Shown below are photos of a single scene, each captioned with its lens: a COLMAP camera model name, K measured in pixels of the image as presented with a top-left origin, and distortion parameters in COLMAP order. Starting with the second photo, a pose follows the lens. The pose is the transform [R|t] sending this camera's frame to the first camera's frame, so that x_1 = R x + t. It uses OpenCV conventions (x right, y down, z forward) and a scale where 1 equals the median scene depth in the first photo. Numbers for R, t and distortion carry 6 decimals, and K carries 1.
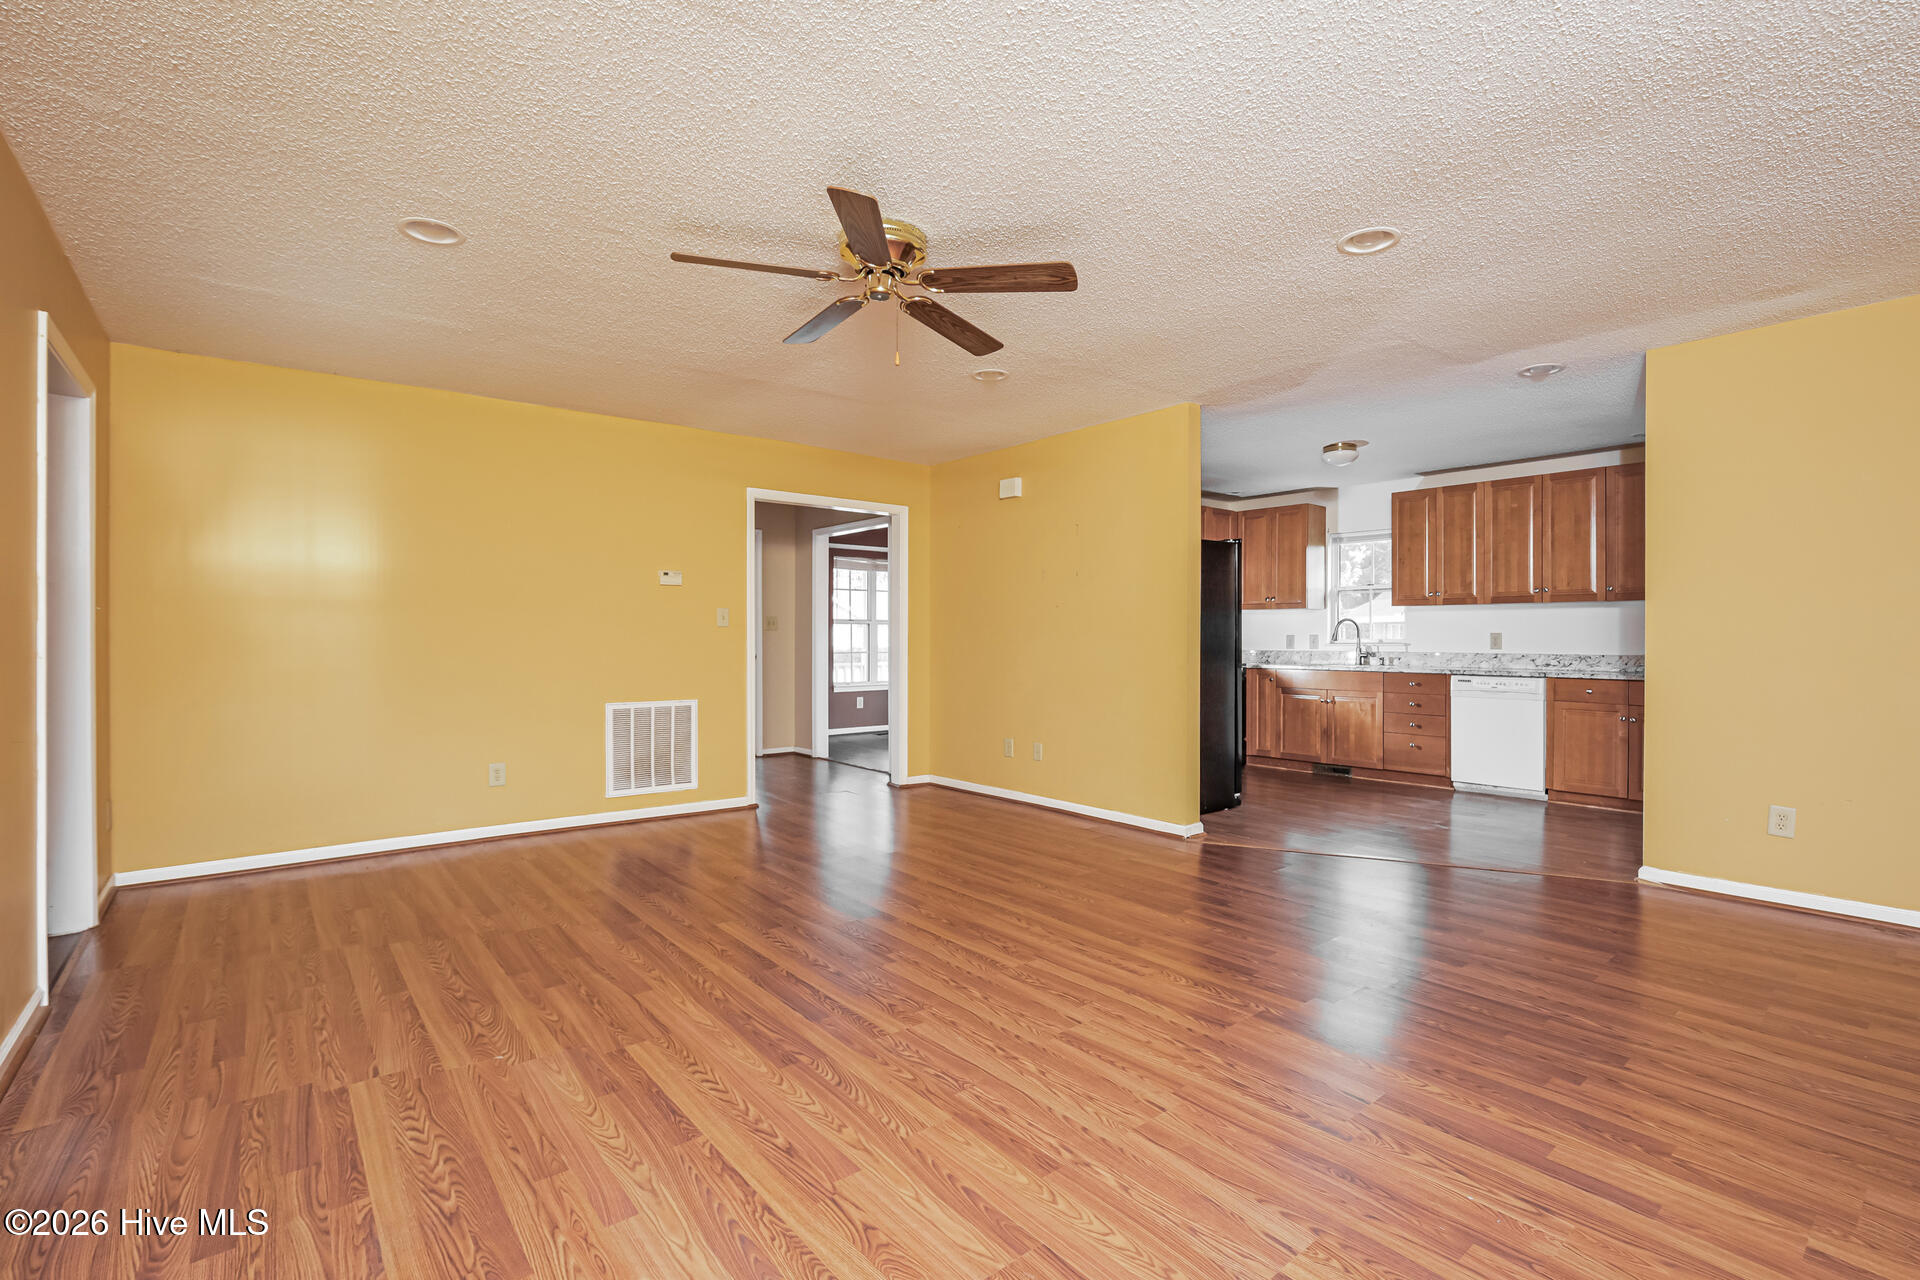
lens RADIAL K [[870.2, 0, 962.0], [0, 870.2, 633.5], [0, 0, 1]] dist [-0.033424, 0.009884]
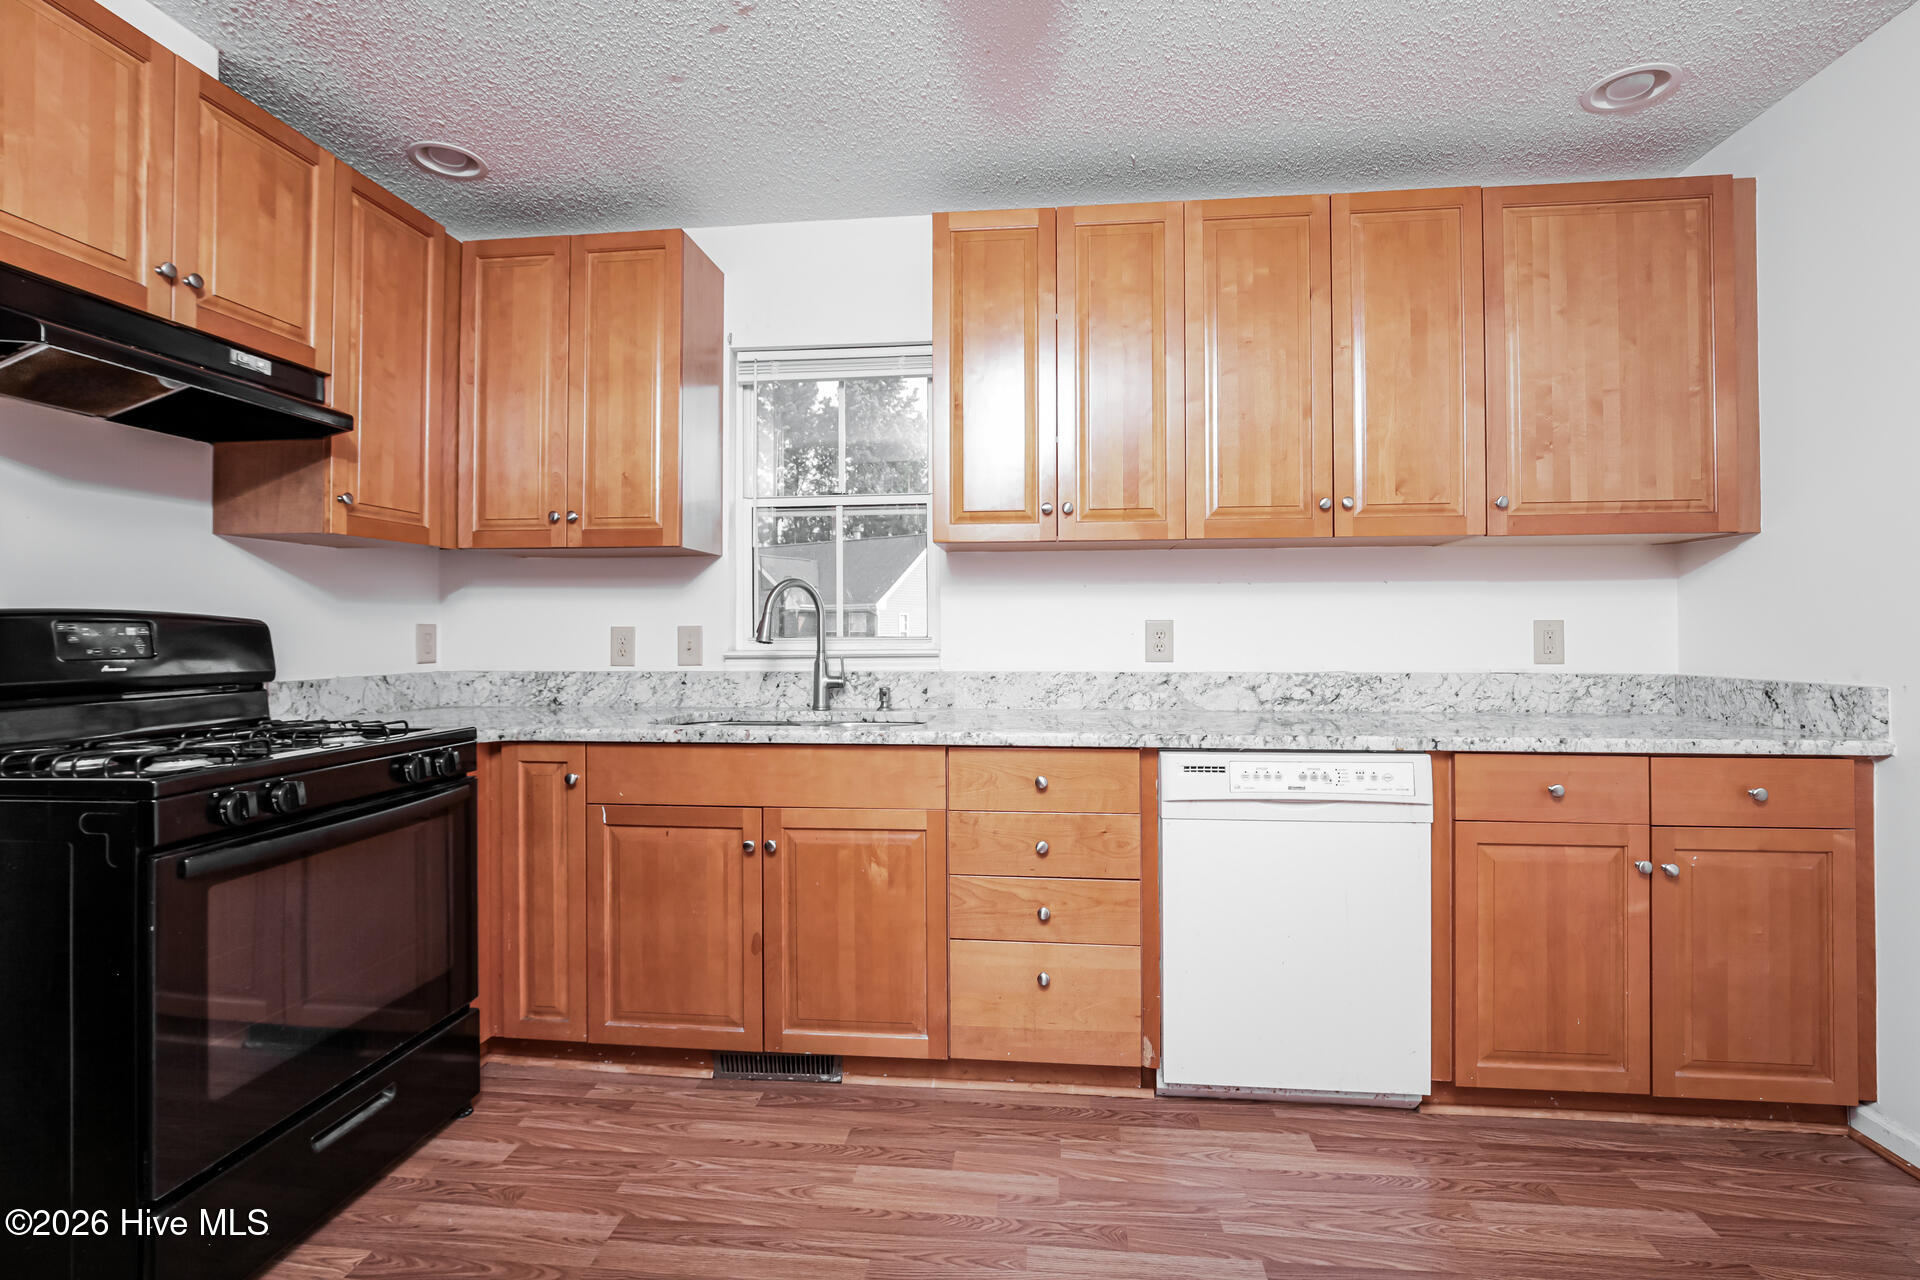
lens RADIAL K [[874.0, 0, 955.6], [0, 874.0, 623.1], [0, 0, 1]] dist [-0.007765, -0.000073]
pose [[0.708392, 0.001202, 0.705818, 0.278882], [0.001096, 0.999995, -0.002803, 0.001453], [-0.705818, 0.002760, 0.708388, 0.810358]]
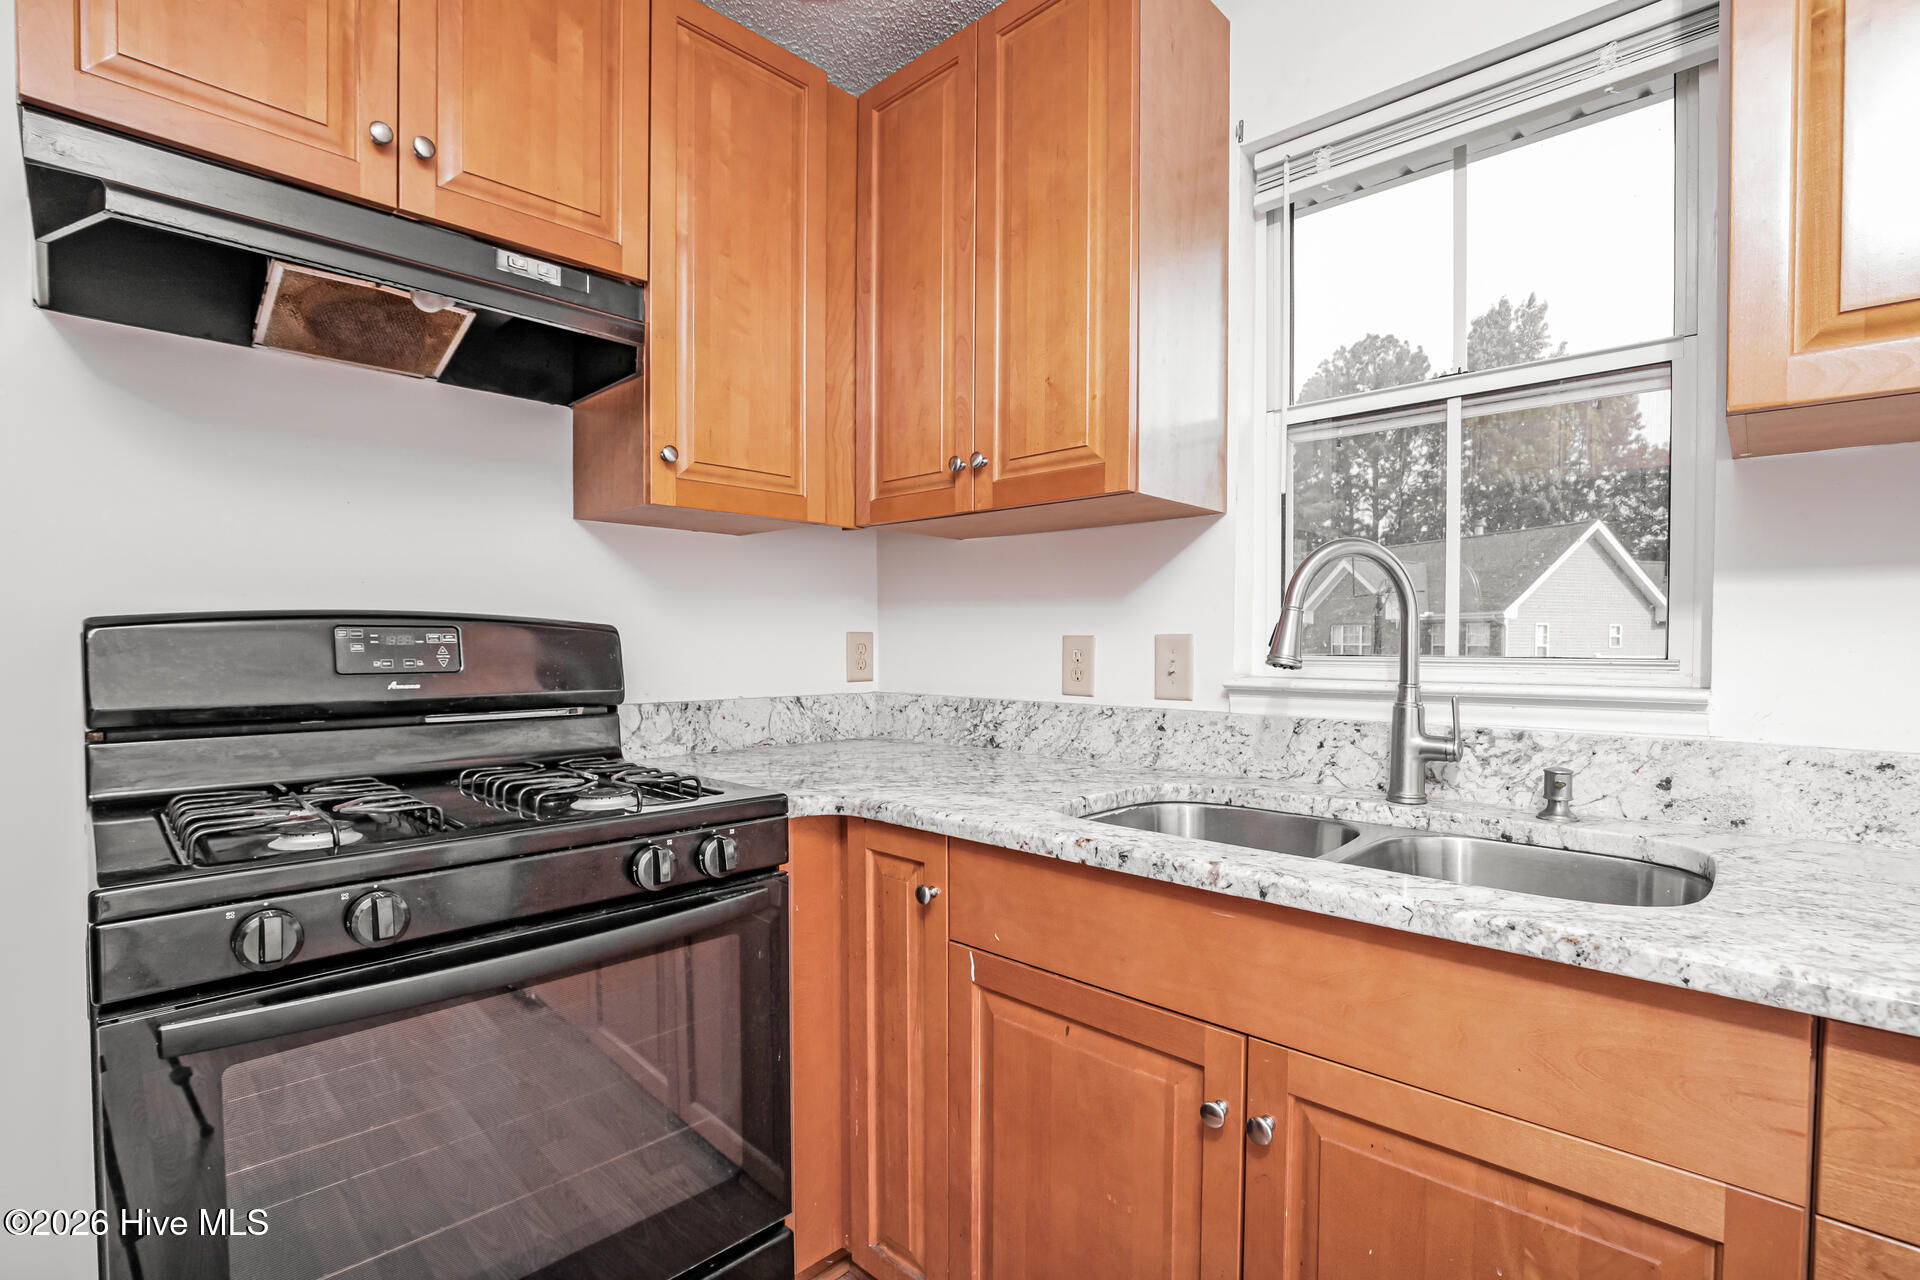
lens RADIAL K [[875.5, 0, 960.7], [0, 875.5, 665.5], [0, 0, 1]] dist [-0.038670, 0.009773]
pose [[0.990931, -0.002553, 0.134346, 0.395790], [-0.001796, 0.999478, 0.032244, 0.002578], [-0.134359, -0.032193, 0.990410, 0.962950]]
